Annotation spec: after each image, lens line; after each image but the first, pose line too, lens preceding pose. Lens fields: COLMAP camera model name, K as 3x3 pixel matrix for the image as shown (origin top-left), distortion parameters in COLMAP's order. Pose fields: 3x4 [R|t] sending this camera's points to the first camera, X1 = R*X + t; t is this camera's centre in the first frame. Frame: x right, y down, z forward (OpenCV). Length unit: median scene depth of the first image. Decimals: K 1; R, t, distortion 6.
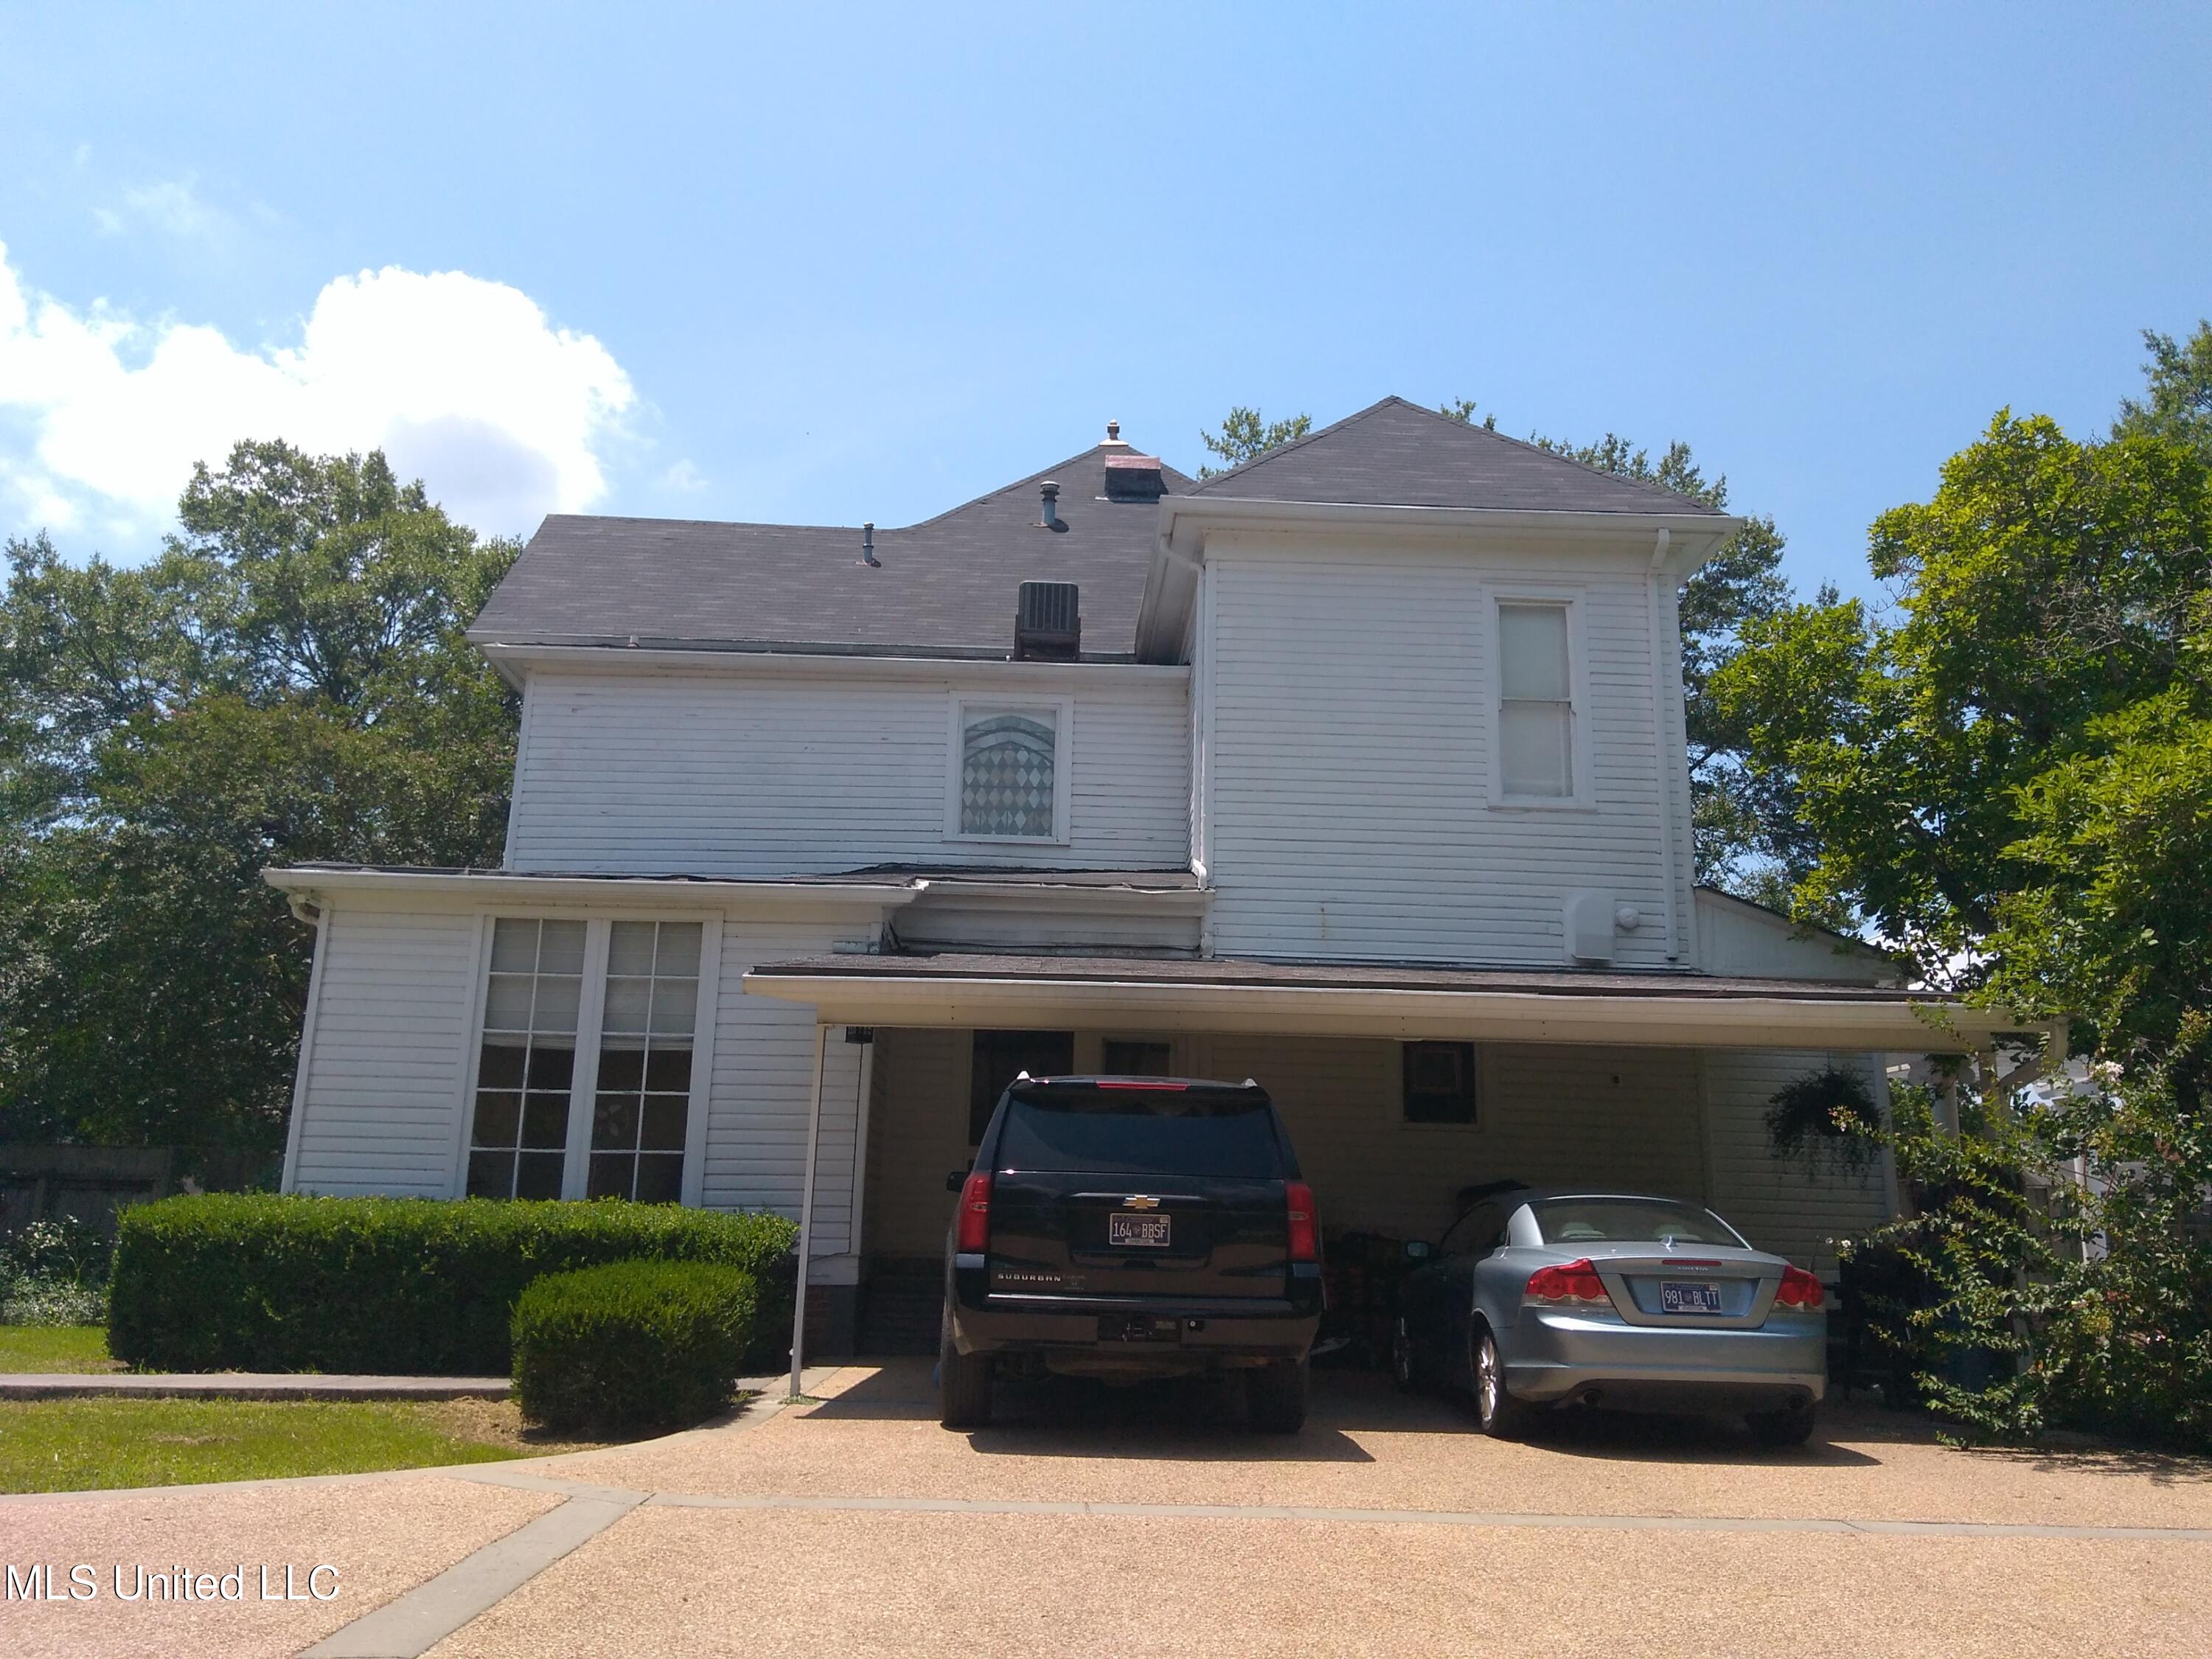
lens RADIAL K [[1763.5, 0, 1109.3], [0, 1763.5, 826.1], [0, 0, 1]] dist [0.055392, -0.051056]
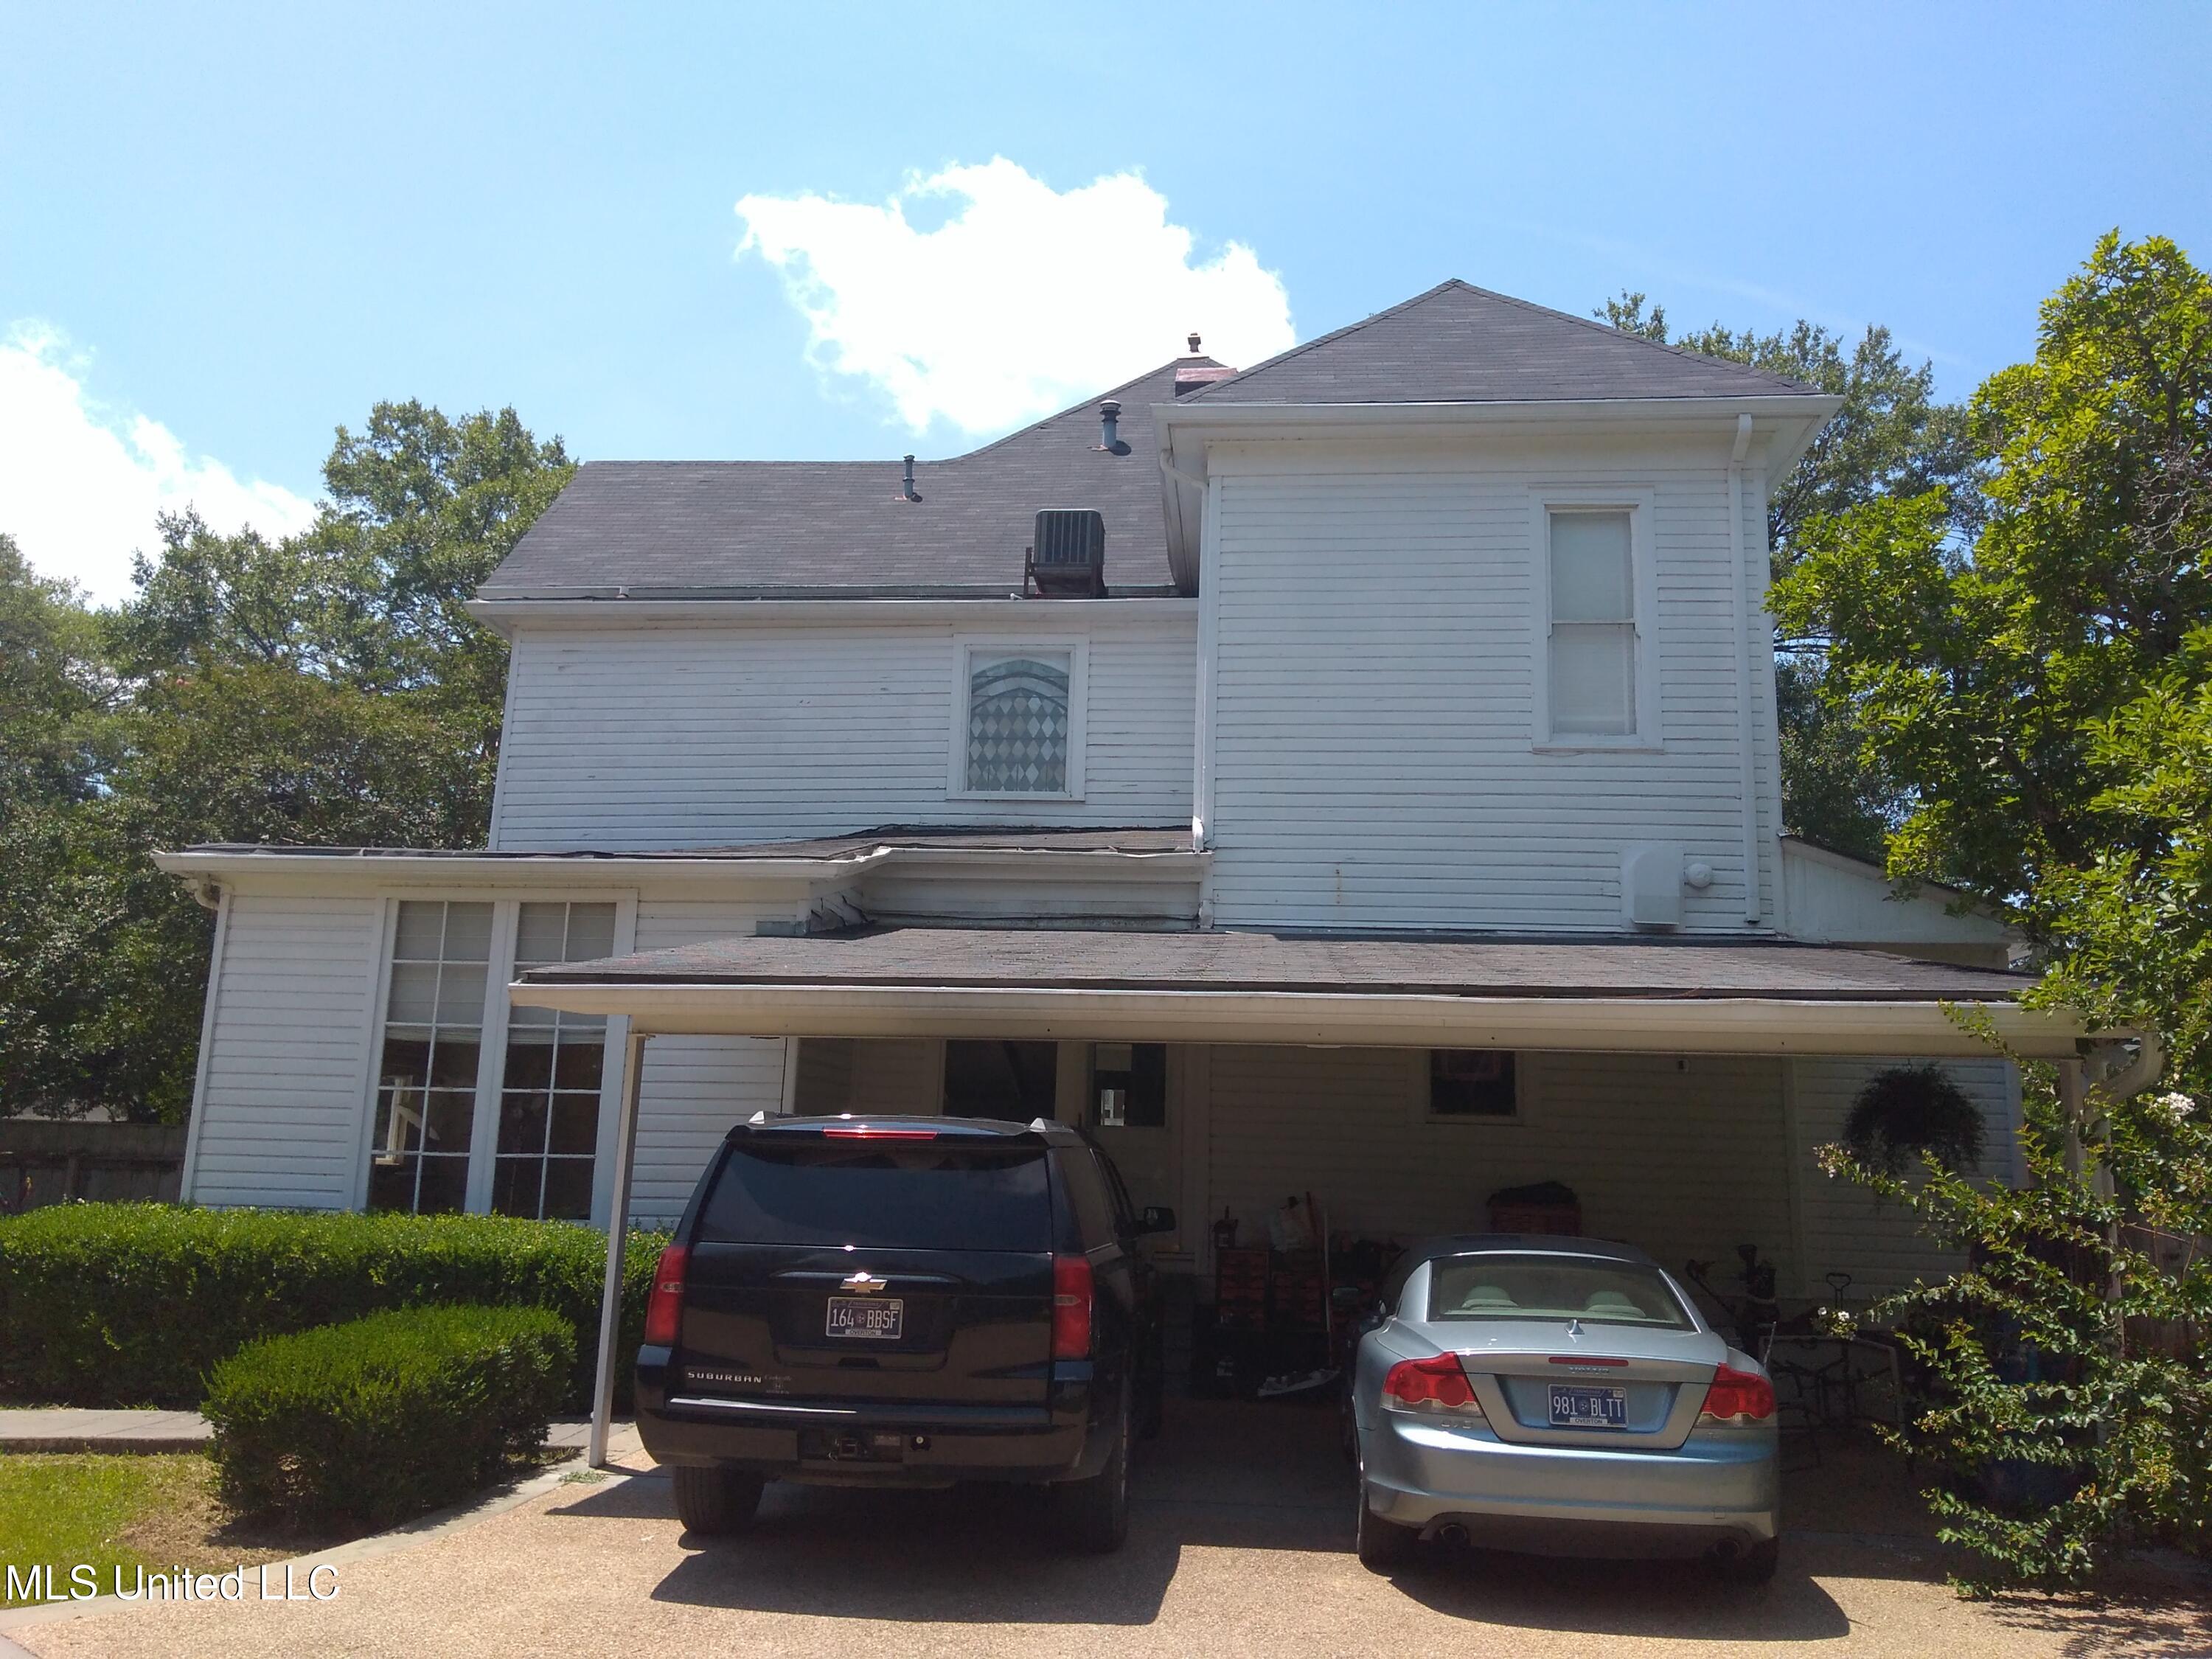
lens RADIAL K [[1763.5, 0, 1103.4], [0, 1763.5, 832.7], [0, 0, 1]] dist [0.055392, -0.051056]
pose [[0.991957, -0.019643, -0.125040, 0.123499], [0.024752, 0.998915, 0.039440, -0.010161], [0.124130, -0.042218, 0.991367, 0.124683]]
